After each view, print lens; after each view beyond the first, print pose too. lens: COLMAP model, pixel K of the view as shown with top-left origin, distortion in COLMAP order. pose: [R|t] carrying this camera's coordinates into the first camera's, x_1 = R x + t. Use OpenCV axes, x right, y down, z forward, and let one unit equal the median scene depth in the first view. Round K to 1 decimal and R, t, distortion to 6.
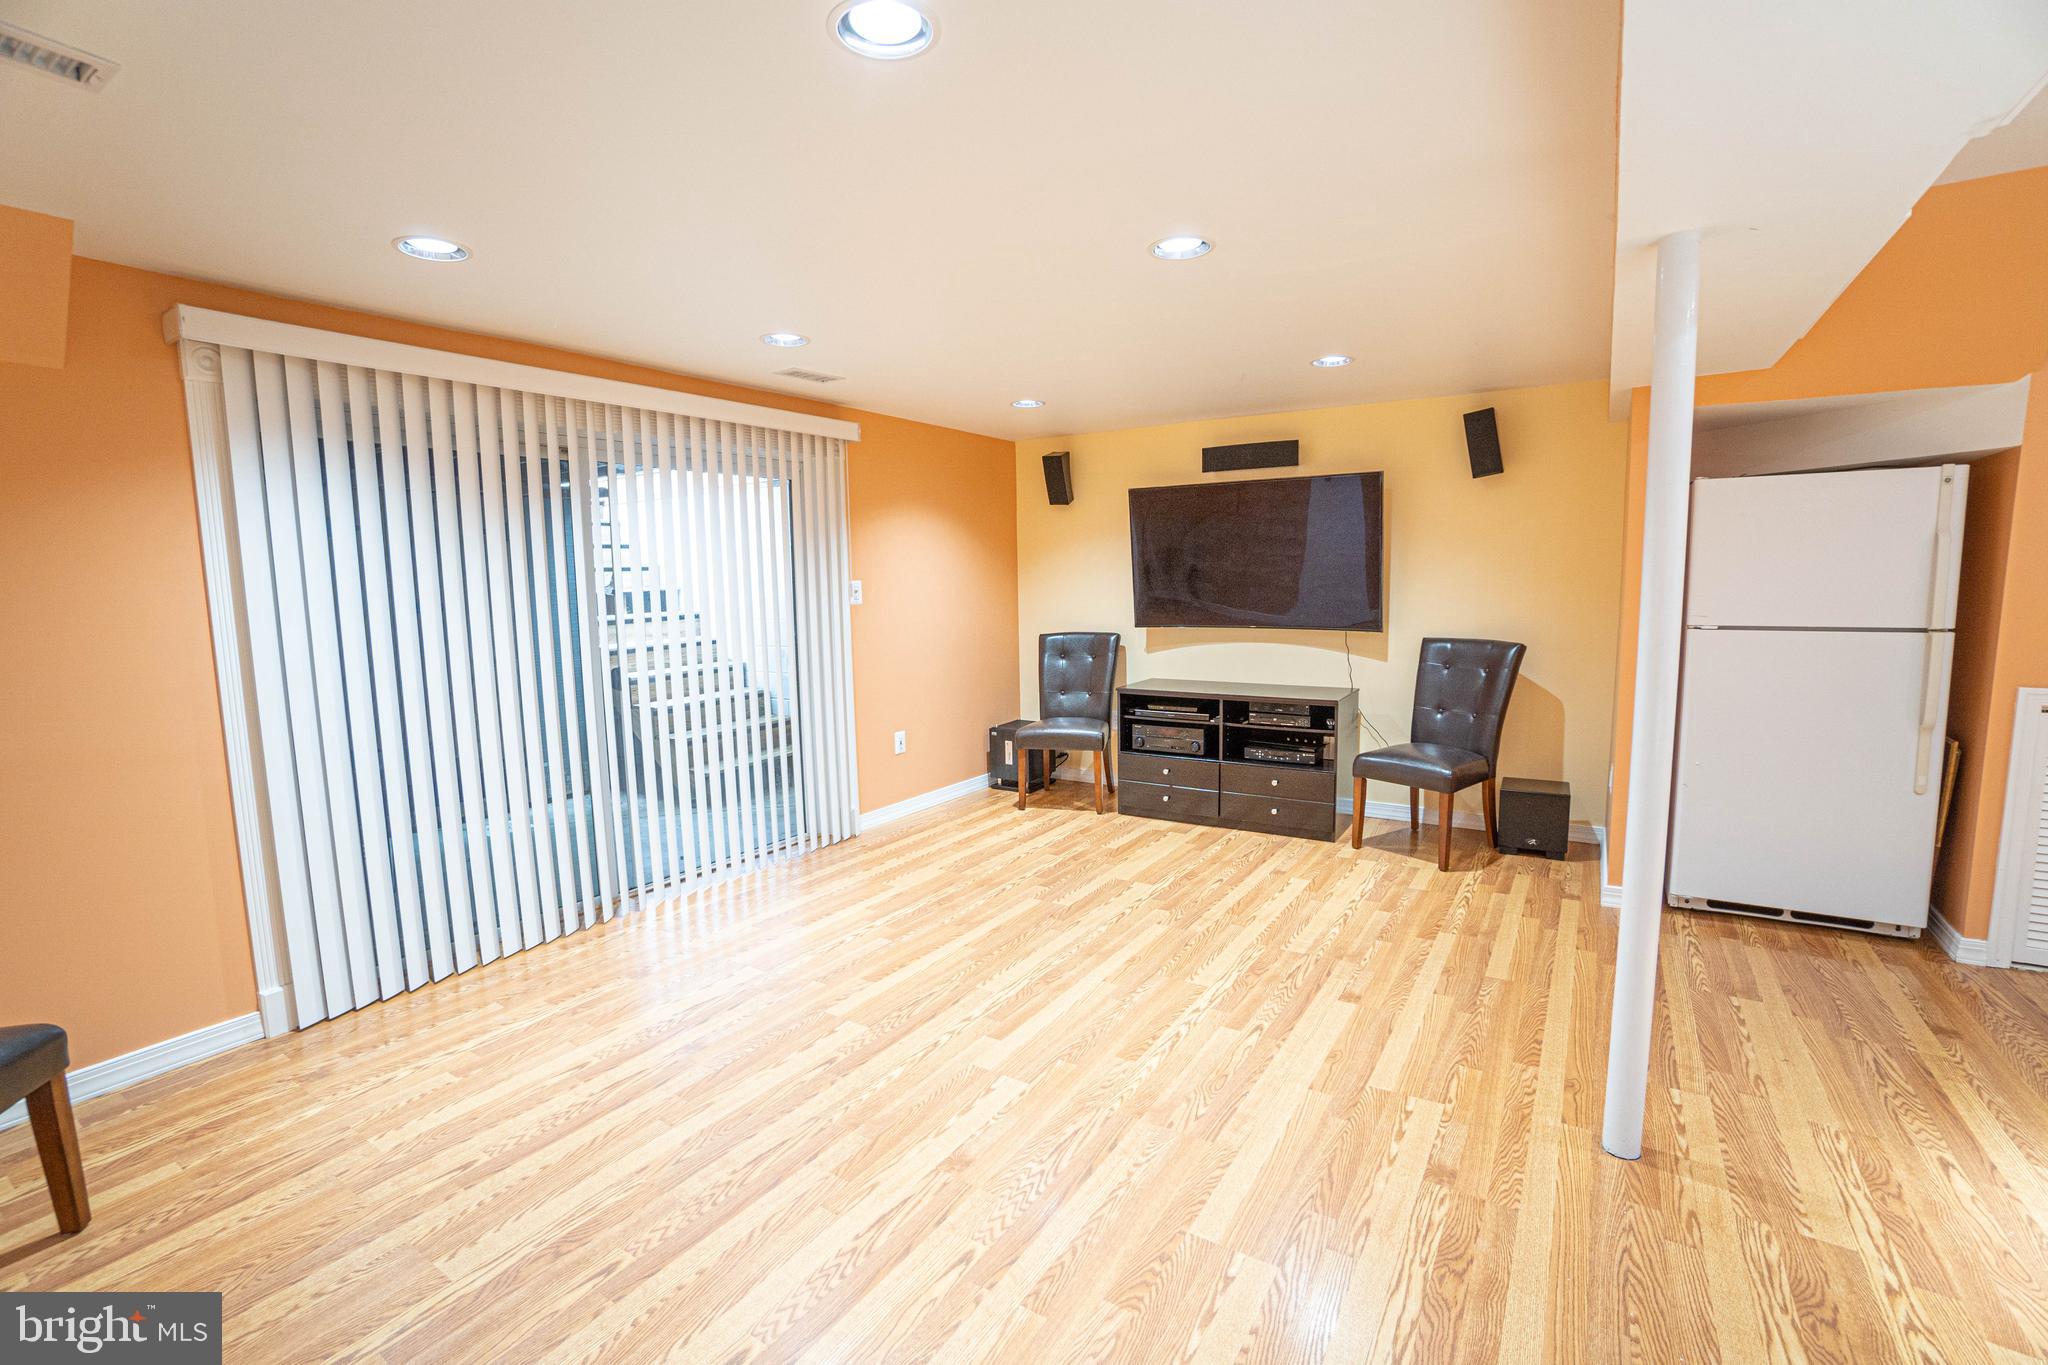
lens RADIAL K [[904.8, 0, 1018.8], [0, 904.8, 679.0], [0, 0, 1]] dist [-0.063756, 0.023008]
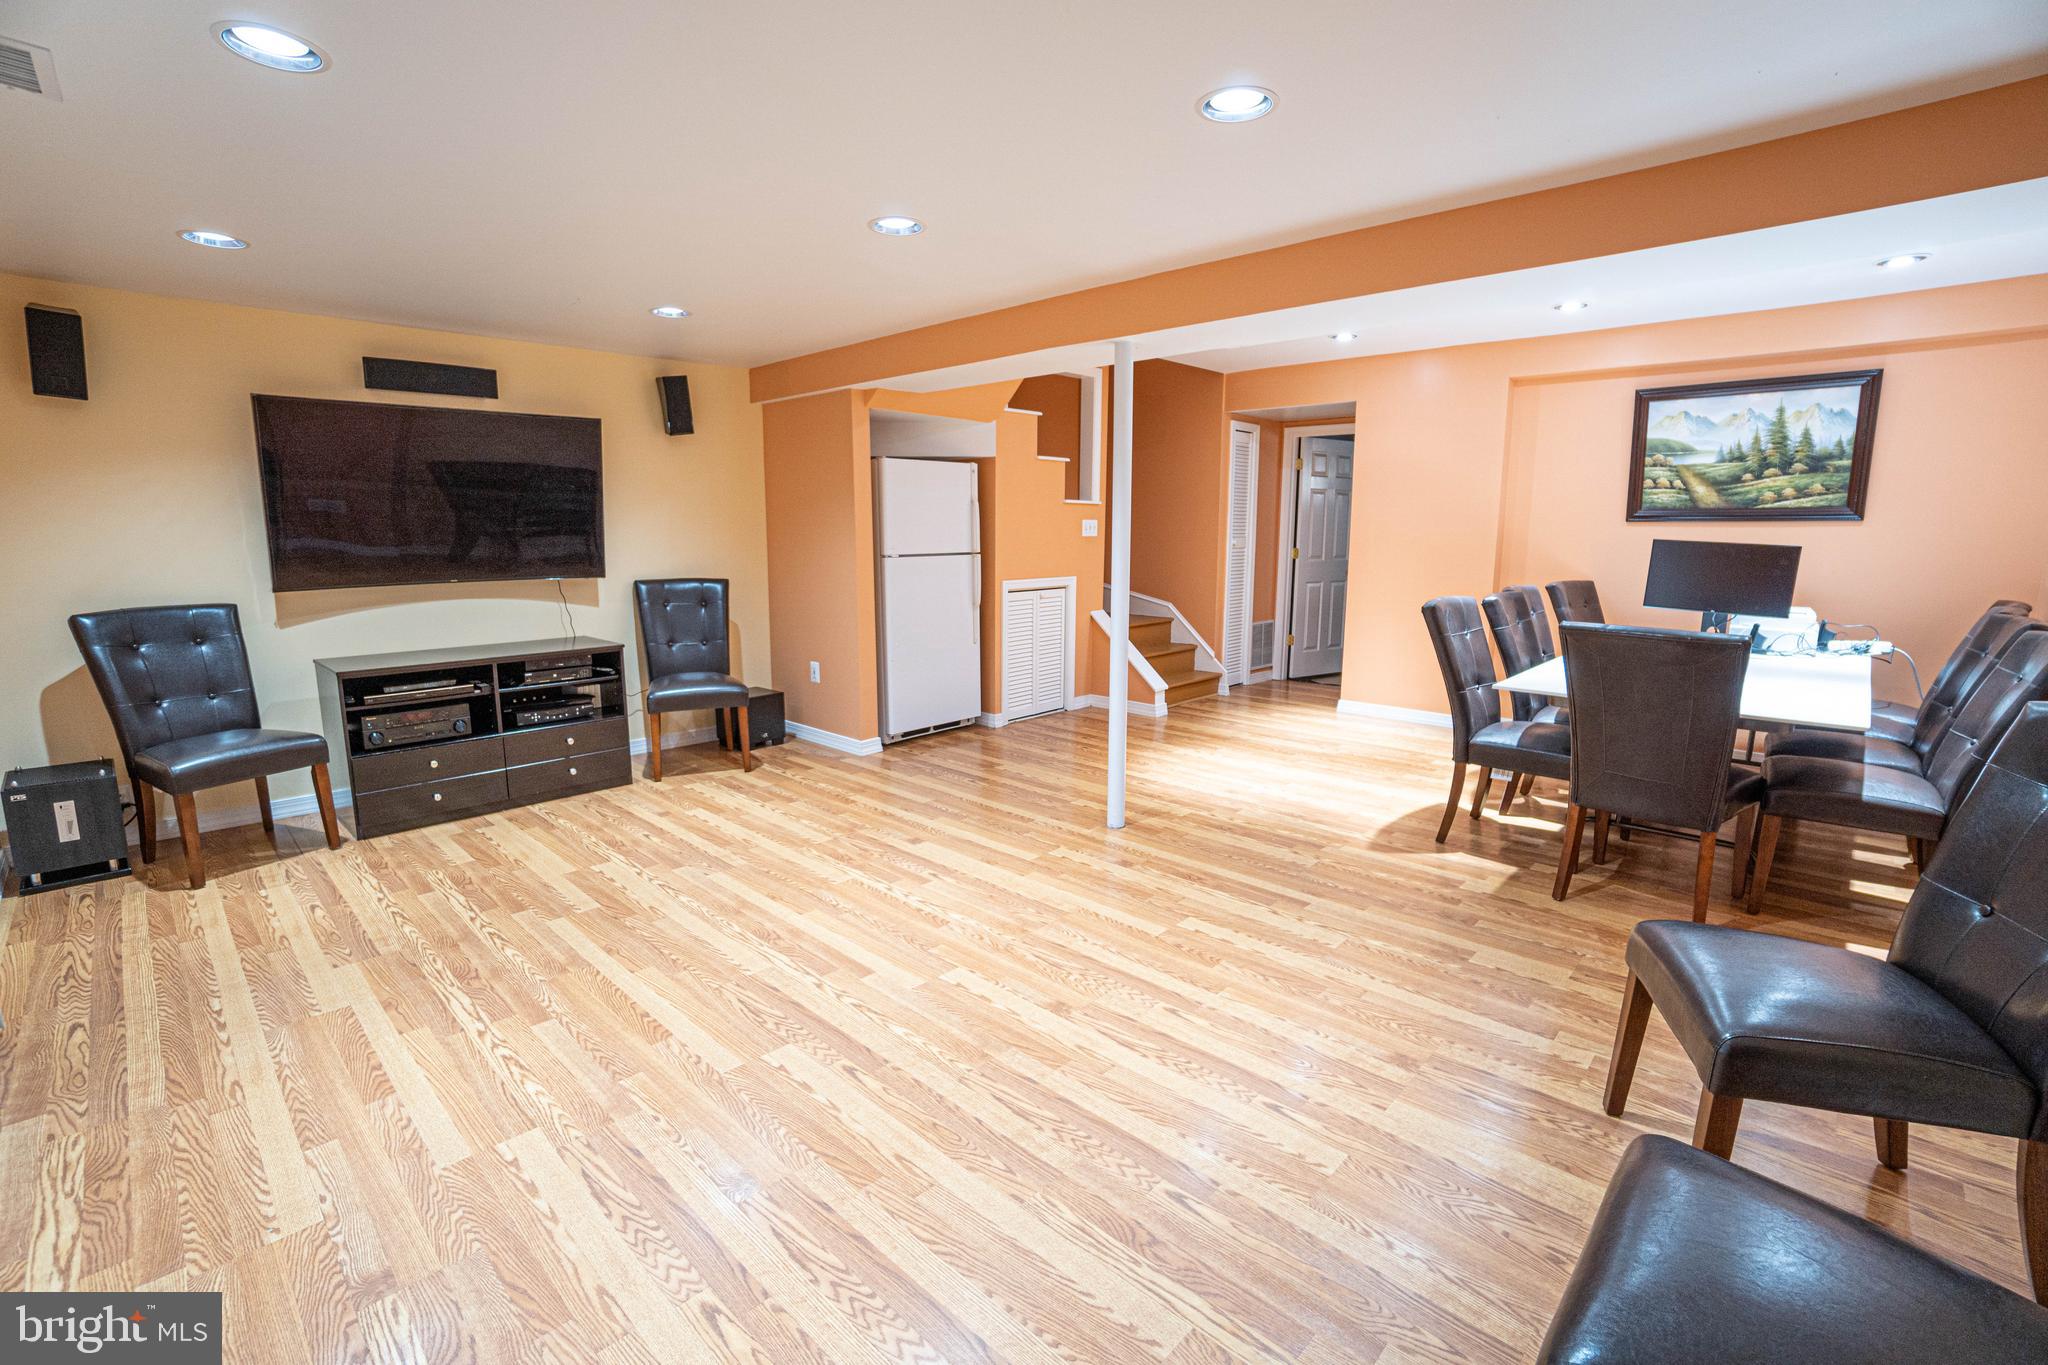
lens RADIAL K [[904.8, 0, 1018.8], [0, 904.8, 679.0], [0, 0, 1]] dist [-0.063756, 0.023008]
pose [[0.185478, -0.146751, 0.971629, -0.653411], [0.106015, 0.986003, 0.128684, -0.023766], [-0.976913, 0.079139, 0.198439, 0.437686]]
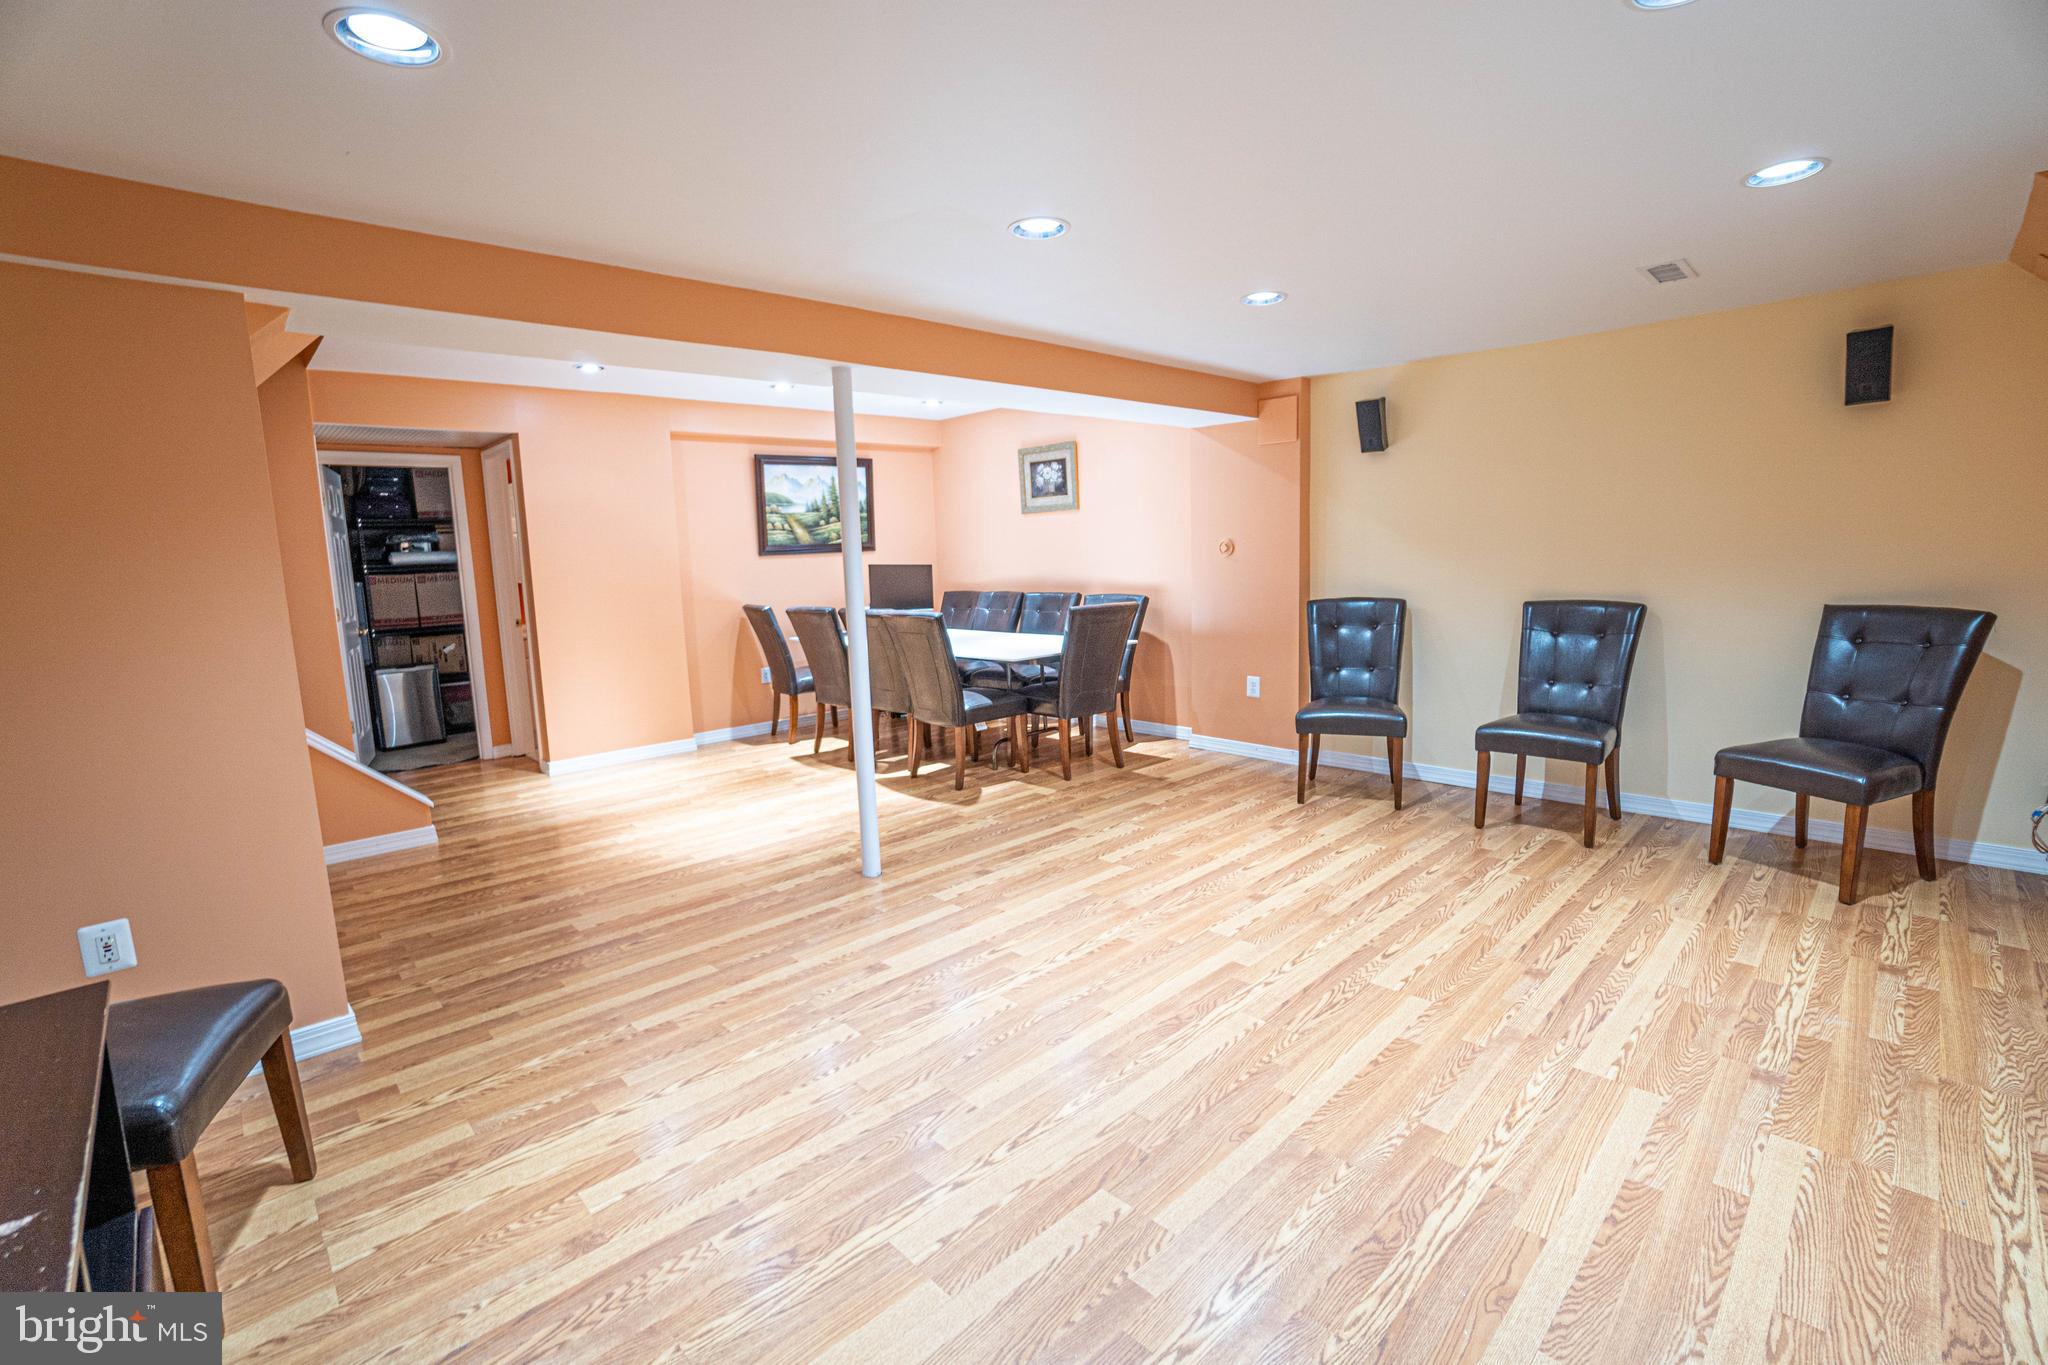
lens RADIAL K [[904.8, 0, 1018.8], [0, 904.8, 679.0], [0, 0, 1]] dist [-0.063756, 0.023008]
pose [[-0.972290, 0.019252, 0.232982, -0.020015], [0.077199, 0.967137, 0.242252, -0.146511], [-0.220662, 0.253526, -0.941824, 1.409573]]
